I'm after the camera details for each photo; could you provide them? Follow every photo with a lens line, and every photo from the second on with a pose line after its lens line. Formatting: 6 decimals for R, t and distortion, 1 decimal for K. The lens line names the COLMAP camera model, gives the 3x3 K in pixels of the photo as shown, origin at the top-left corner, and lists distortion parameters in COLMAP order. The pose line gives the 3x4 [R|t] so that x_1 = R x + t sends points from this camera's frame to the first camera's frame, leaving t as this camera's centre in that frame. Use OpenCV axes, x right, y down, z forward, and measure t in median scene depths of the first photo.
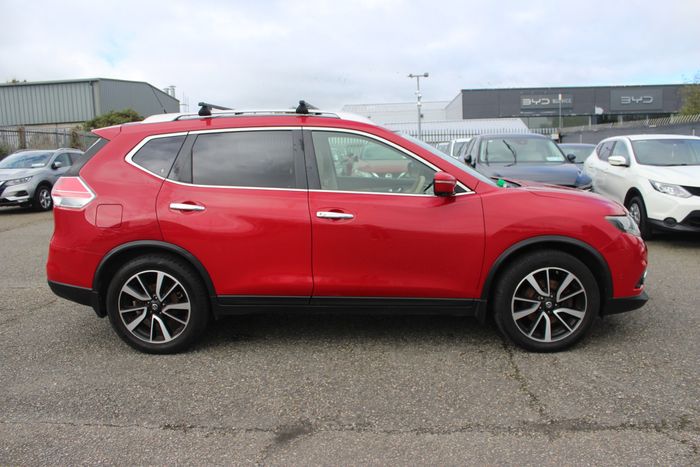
lens RADIAL K [[582.1, 0, 360.2], [0, 582.1, 235.1], [0, 0, 1]] dist [-0.169325, 0.154032]
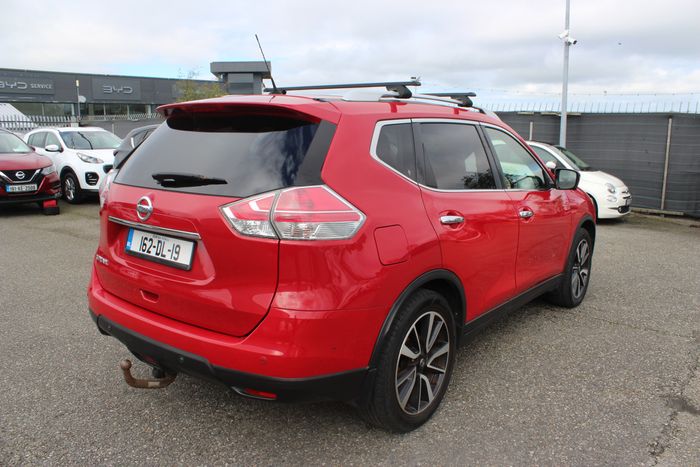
lens RADIAL K [[582.1, 0, 360.2], [0, 582.1, 235.1], [0, 0, 1]] dist [-0.169325, 0.154032]
pose [[0.572771, -0.116558, 0.811386, -0.974232], [0.100992, 0.992332, 0.071260, -0.093345], [-0.813470, 0.041128, 0.580151, 0.633769]]
